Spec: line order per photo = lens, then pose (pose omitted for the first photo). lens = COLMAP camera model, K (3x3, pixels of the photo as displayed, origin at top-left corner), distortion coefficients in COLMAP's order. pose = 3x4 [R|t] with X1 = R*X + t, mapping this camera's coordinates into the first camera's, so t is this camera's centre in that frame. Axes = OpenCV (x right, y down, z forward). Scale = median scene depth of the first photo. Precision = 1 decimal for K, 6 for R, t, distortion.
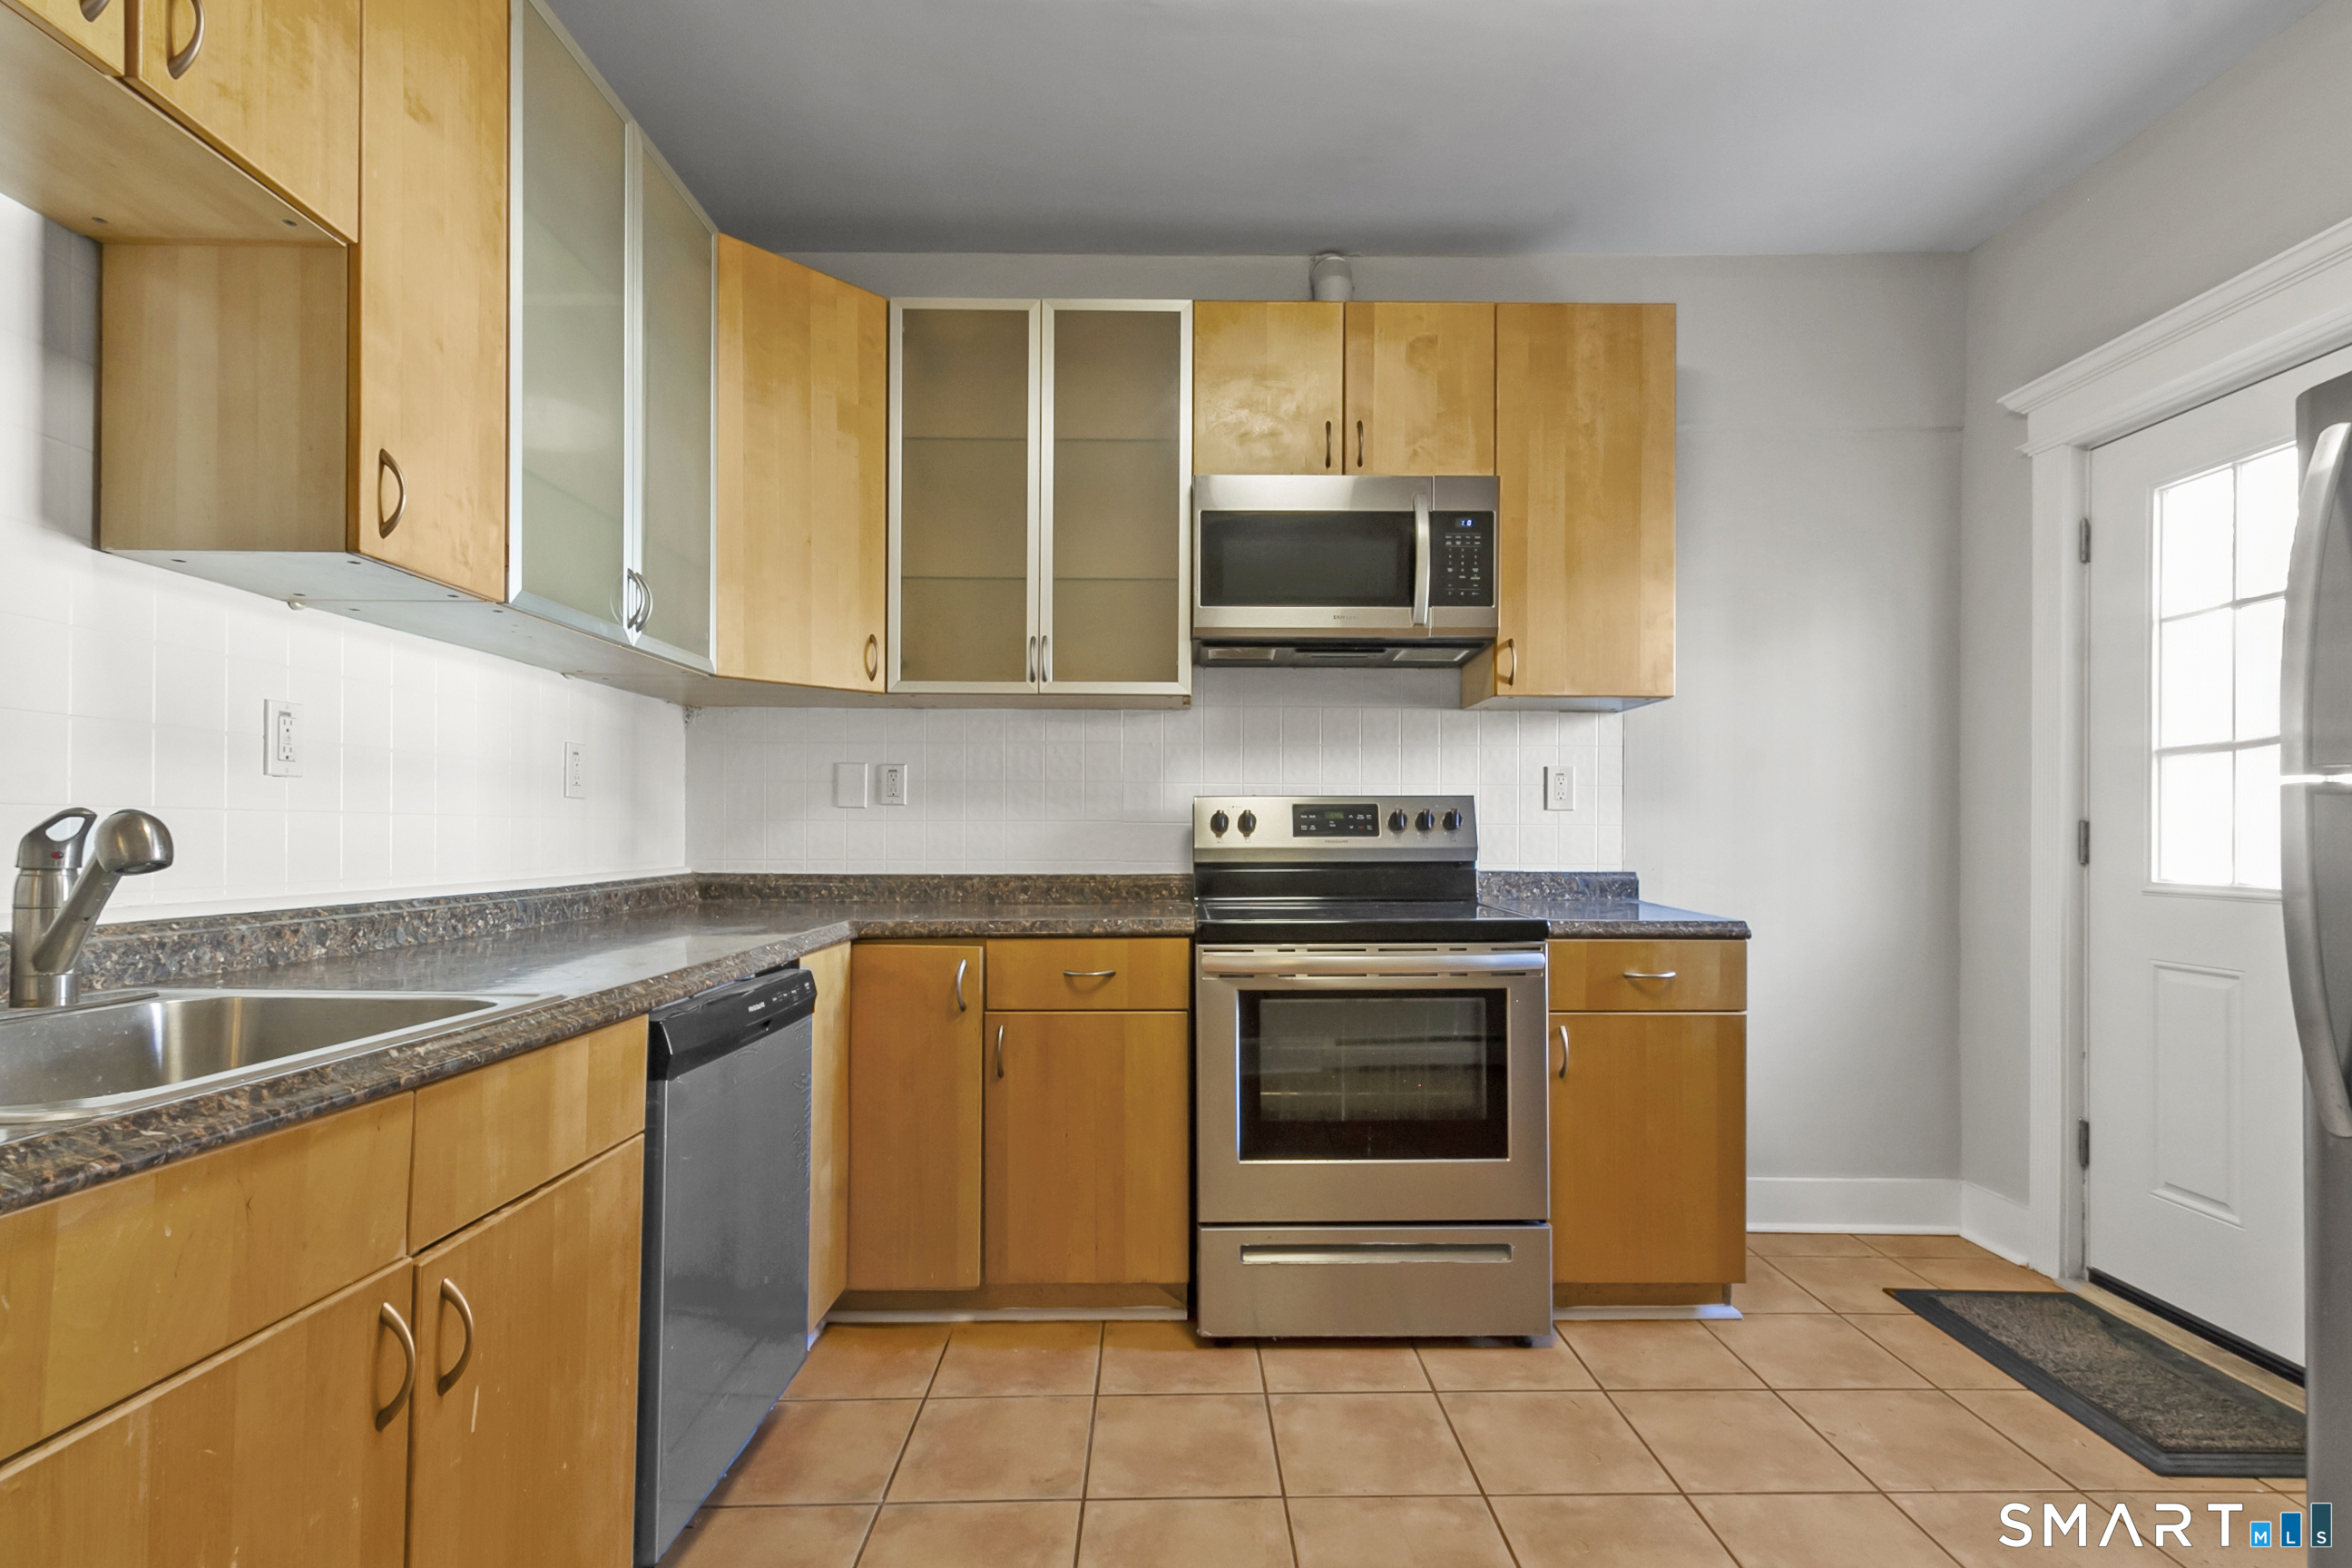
lens RADIAL K [[1114.8, 0, 1184.7], [0, 1114.8, 834.3], [0, 0, 1]] dist [0.011553, 0.000075]
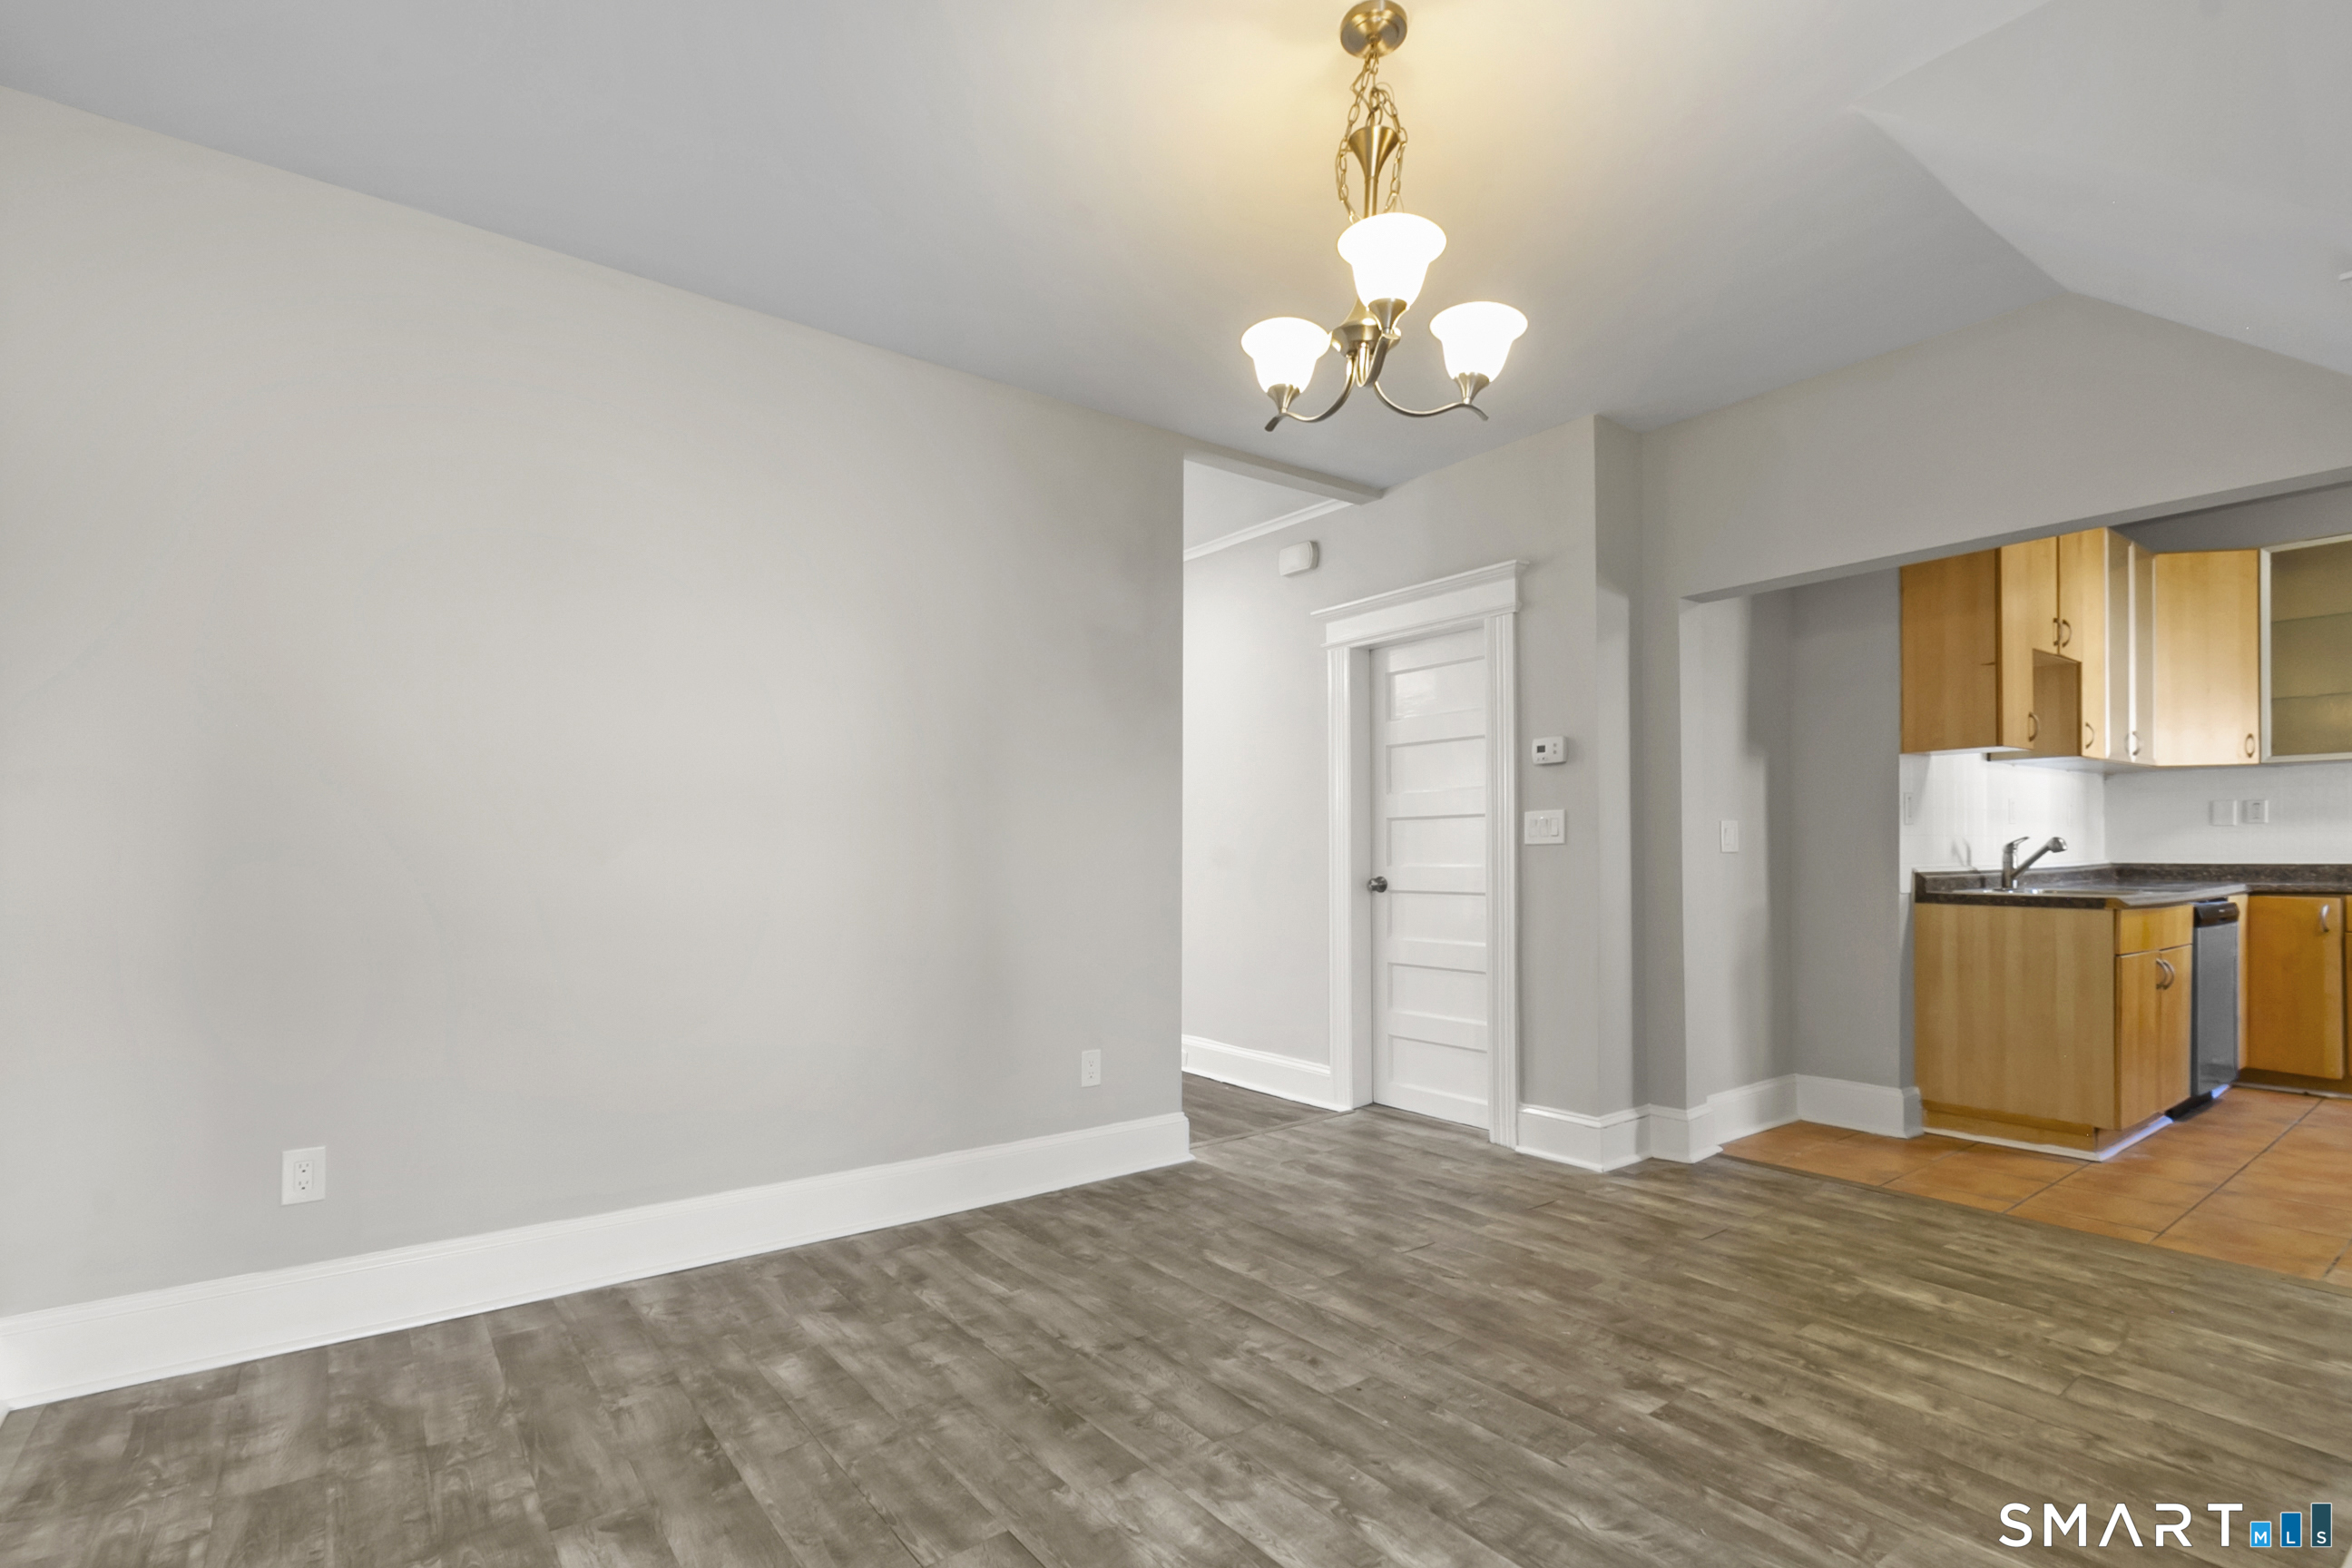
lens RADIAL K [[1111.0, 0, 1172.8], [0, 1111.0, 859.4], [0, 0, 1]] dist [0.000517, -0.000004]
pose [[0.590627, -0.004209, -0.806934, 0.170164], [0.013653, 0.999895, 0.004778, -0.001823], [0.806830, -0.013839, 0.590622, -1.707990]]
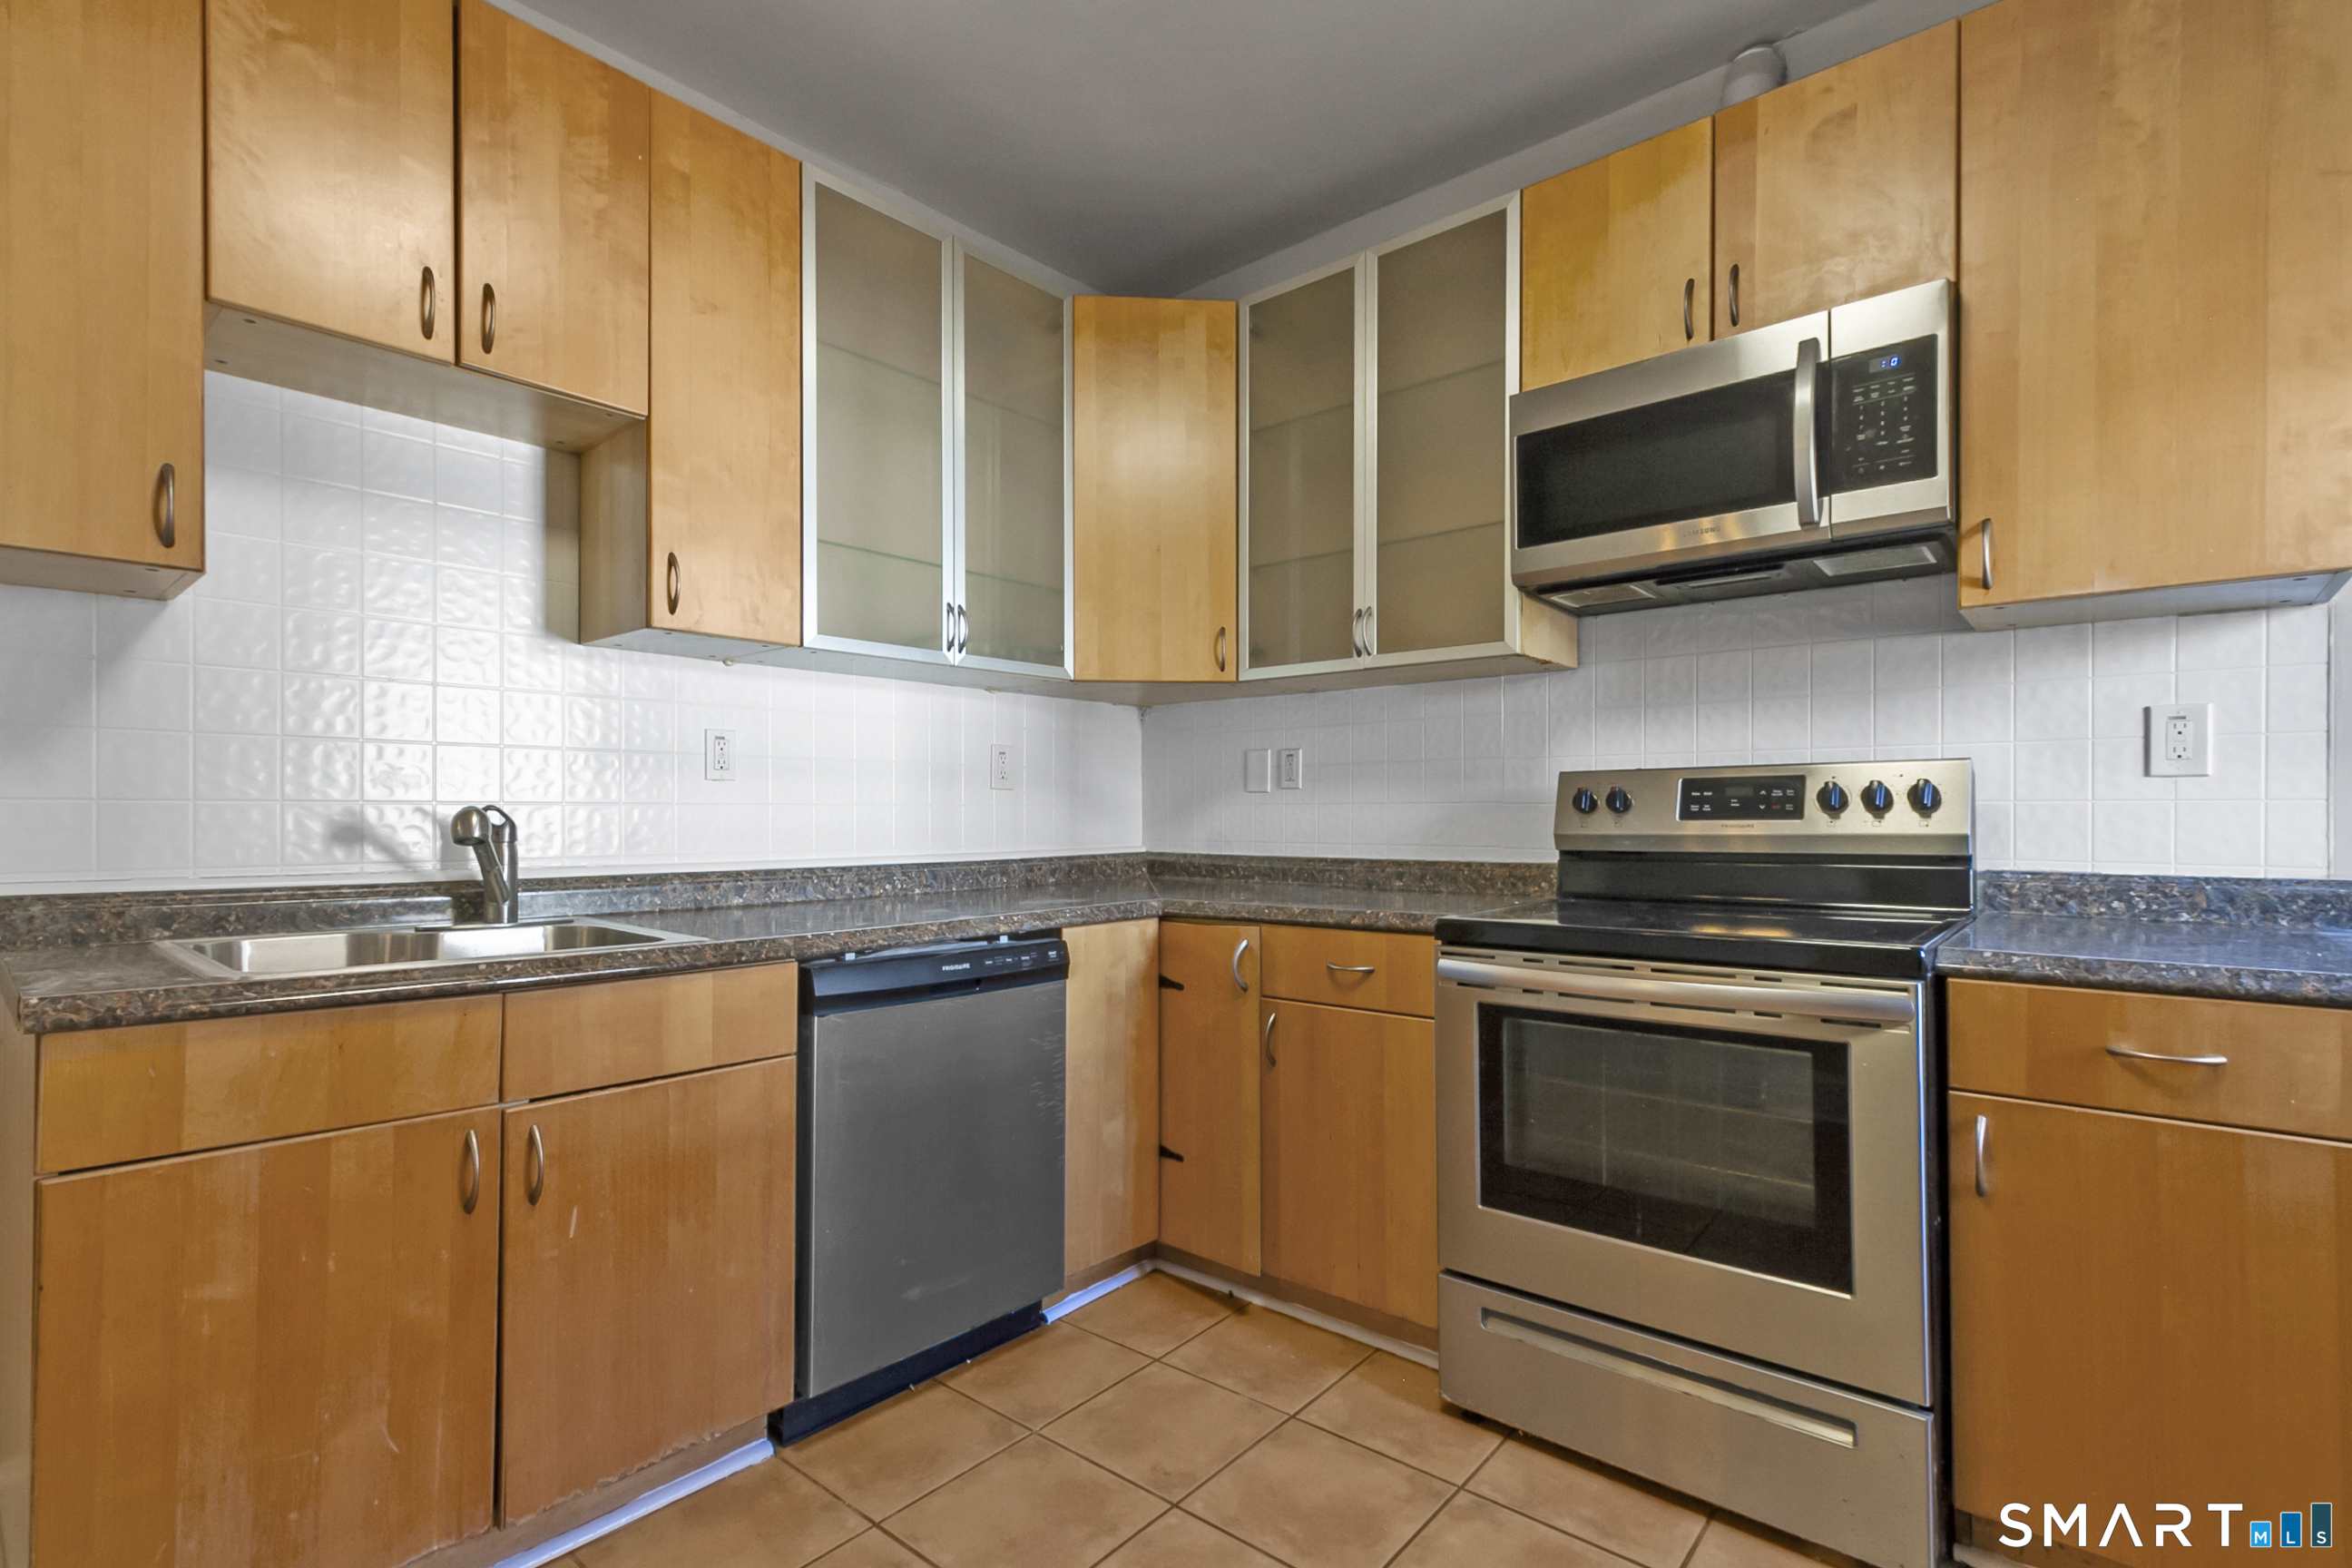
lens RADIAL K [[1102.7, 0, 1171.2], [0, 1102.7, 818.5], [0, 0, 1]] dist [0.007860, 0.000440]
pose [[0.746189, -0.001545, -0.665732, 0.409374], [0.003153, 0.999994, 0.001214, -0.000945], [0.665726, -0.003005, 0.746190, 0.214199]]
